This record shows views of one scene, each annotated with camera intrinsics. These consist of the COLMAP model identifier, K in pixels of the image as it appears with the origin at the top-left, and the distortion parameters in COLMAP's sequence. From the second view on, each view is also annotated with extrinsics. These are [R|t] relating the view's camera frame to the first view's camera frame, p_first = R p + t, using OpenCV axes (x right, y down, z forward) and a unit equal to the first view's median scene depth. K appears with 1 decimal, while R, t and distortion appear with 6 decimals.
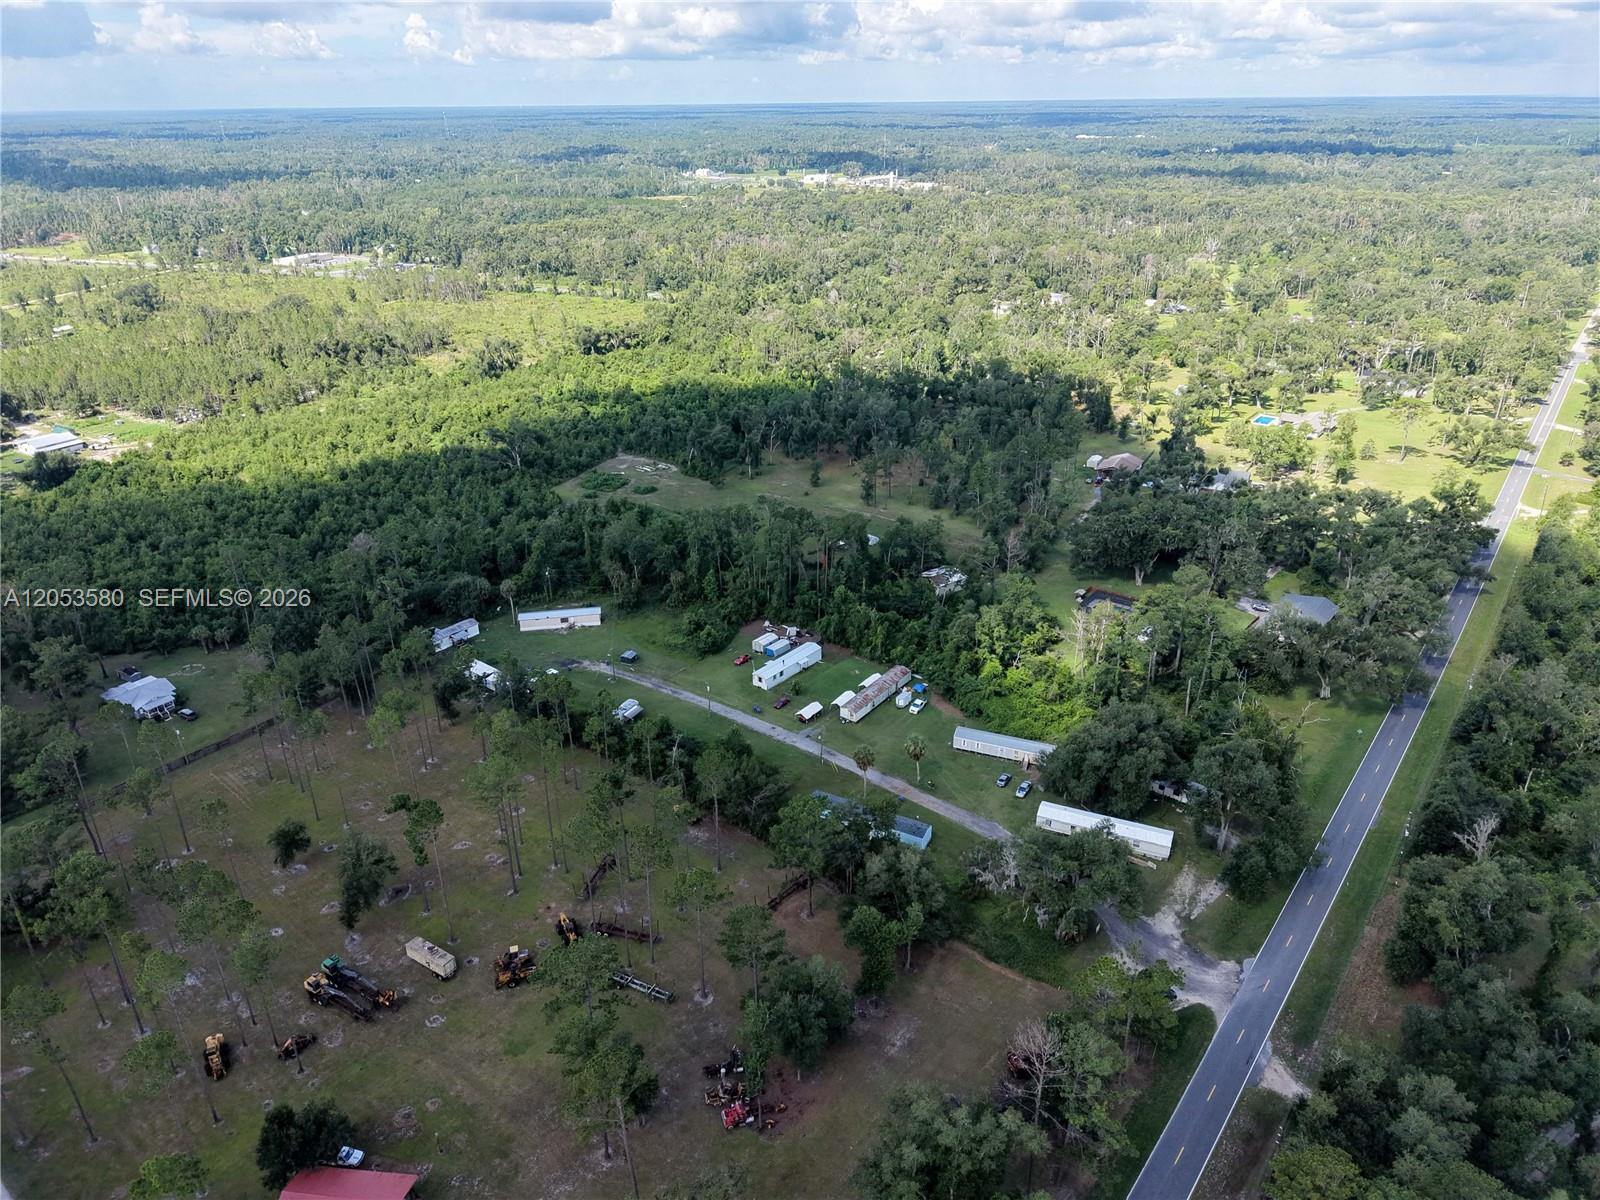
lens RADIAL K [[1094.7, 0, 800.0], [0, 1094.7, 600.0], [0, 0, 1]] dist [0.003480, -0.007846]
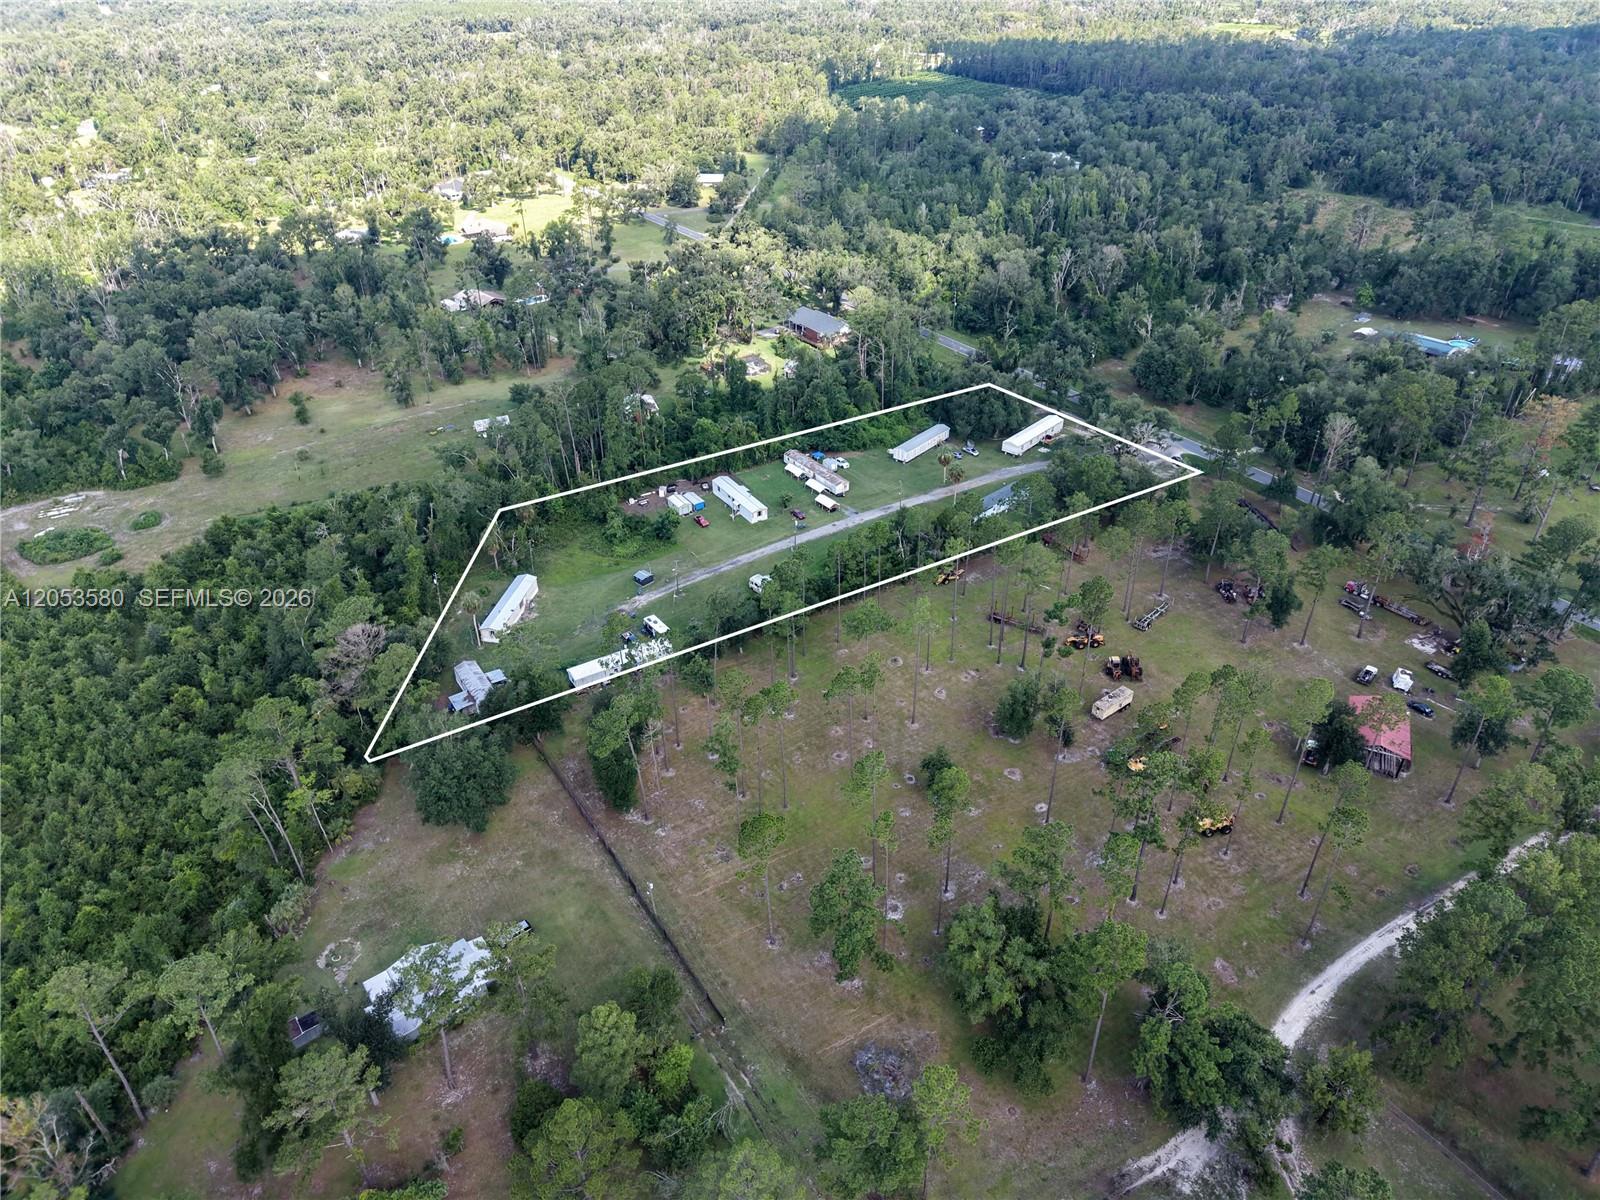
lens RADIAL K [[1094.7, 0, 800.0], [0, 1094.7, 600.0], [0, 0, 1]] dist [0.003480, -0.007846]
pose [[0.342991, -0.525215, 0.778785, -0.854457], [0.417780, 0.827859, 0.374312, -0.224812], [-0.841318, 0.196976, 0.503373, 0.477690]]
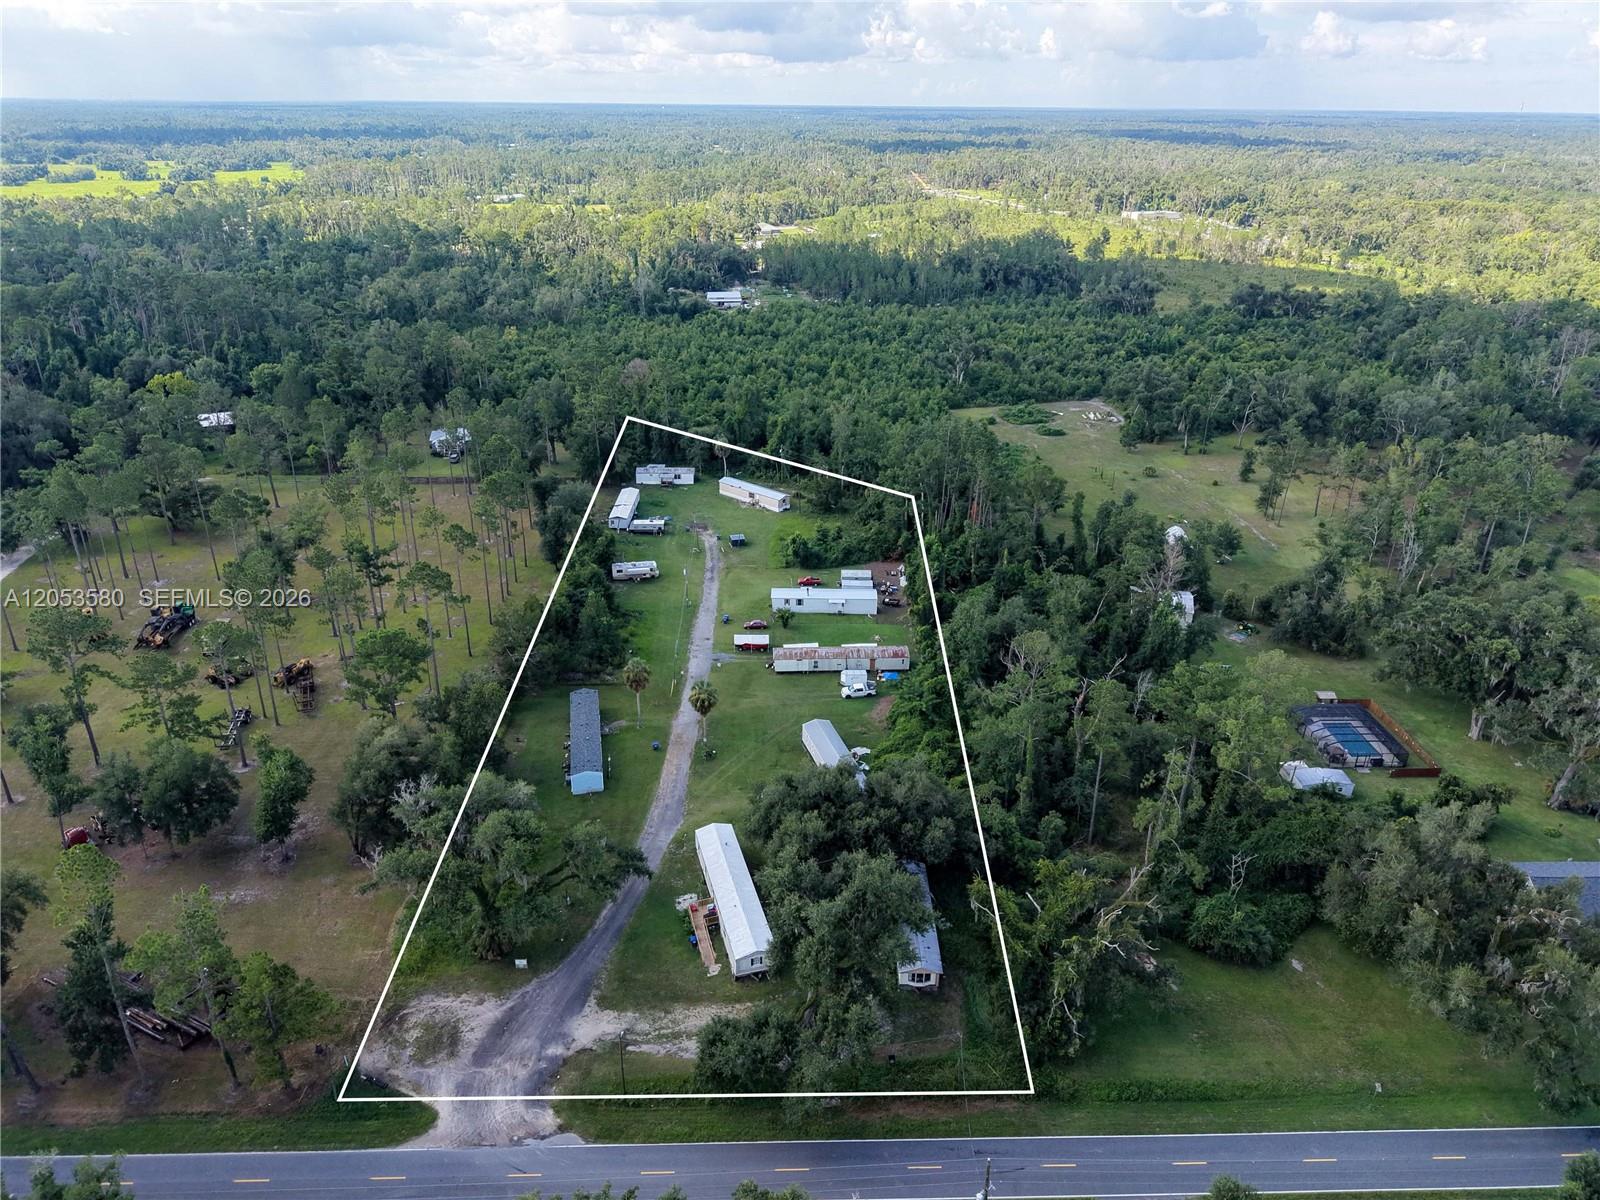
lens RADIAL K [[1086.9, 0, 800.0], [0, 1086.9, 600.0], [0, 0, 1]] dist [0.024411, -0.024617]
pose [[0.622028, 0.334162, -0.708108, 0.571999], [-0.338921, 0.930155, 0.141227, -0.050236], [0.705842, 0.152145, 0.691837, 0.442930]]
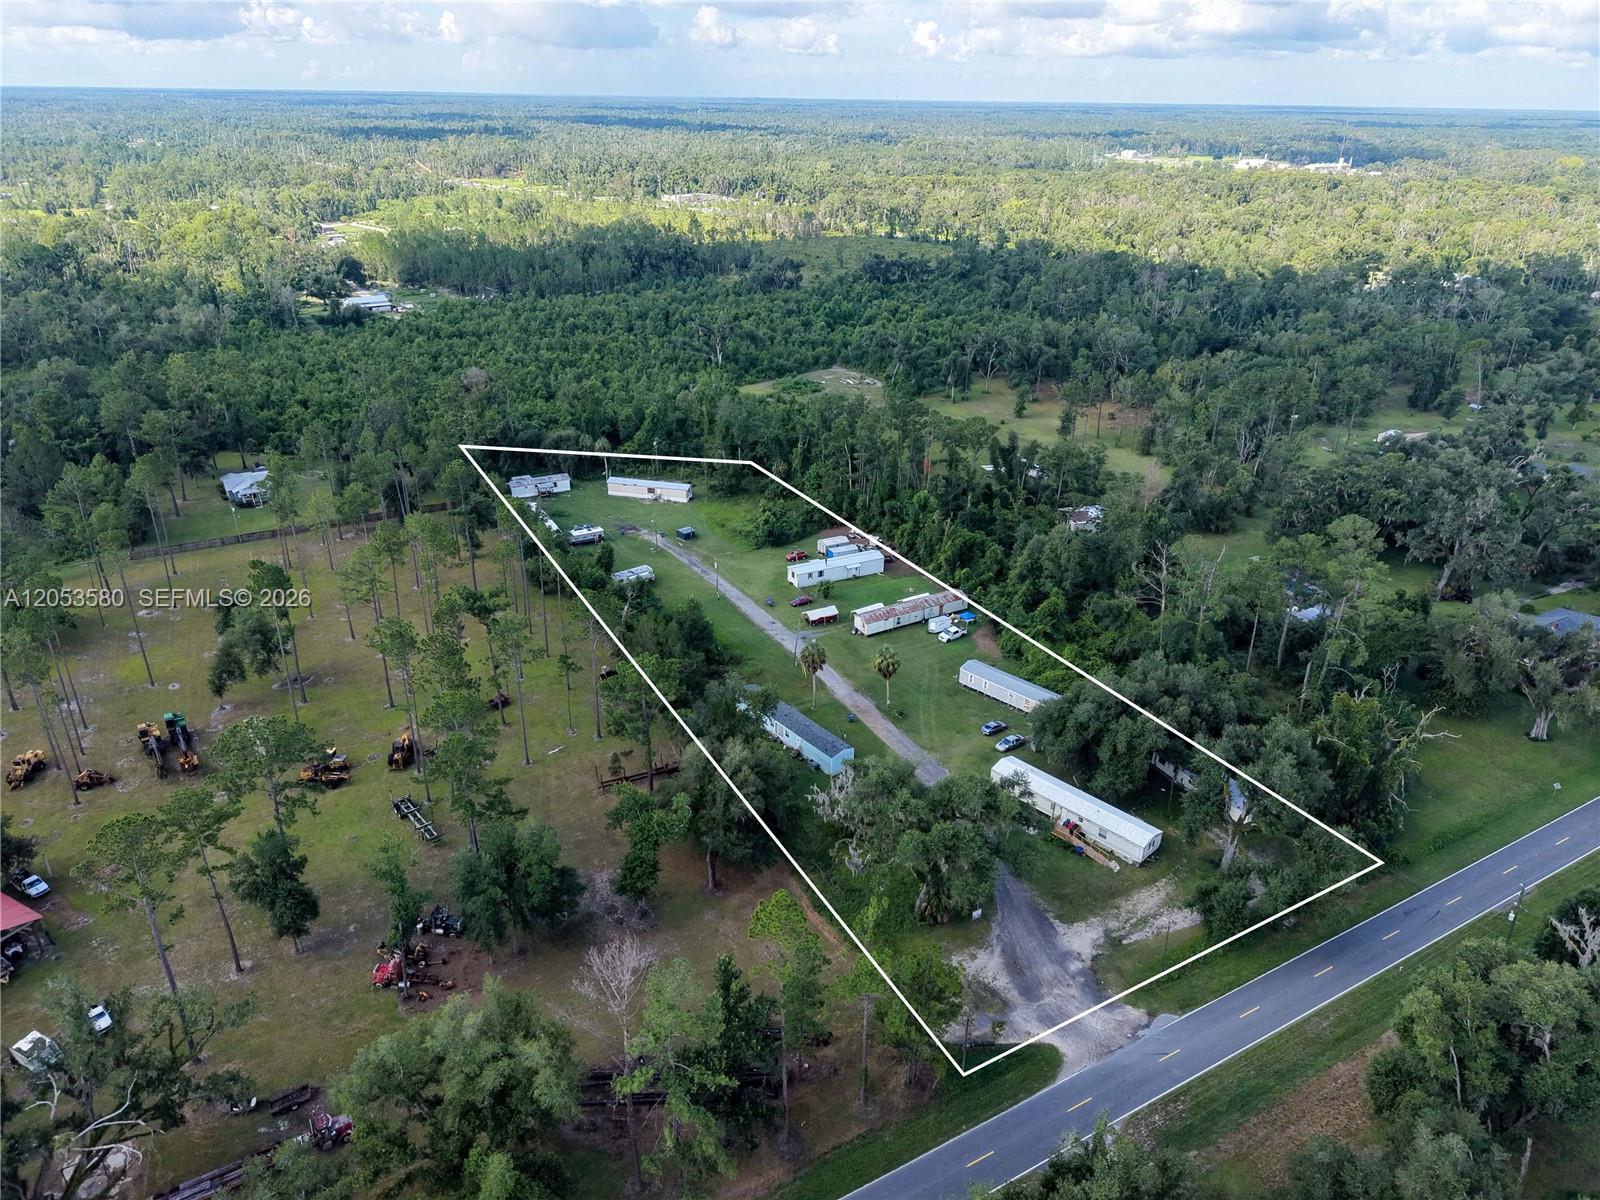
lens RADIAL K [[1094.7, 0, 800.0], [0, 1094.7, 600.0], [0, 0, 1]] dist [0.003480, -0.007846]
pose [[0.920729, 0.180638, -0.345874, 0.273641], [-0.181694, 0.982908, 0.029662, 0.067045], [0.345320, 0.035532, 0.937812, 0.190918]]
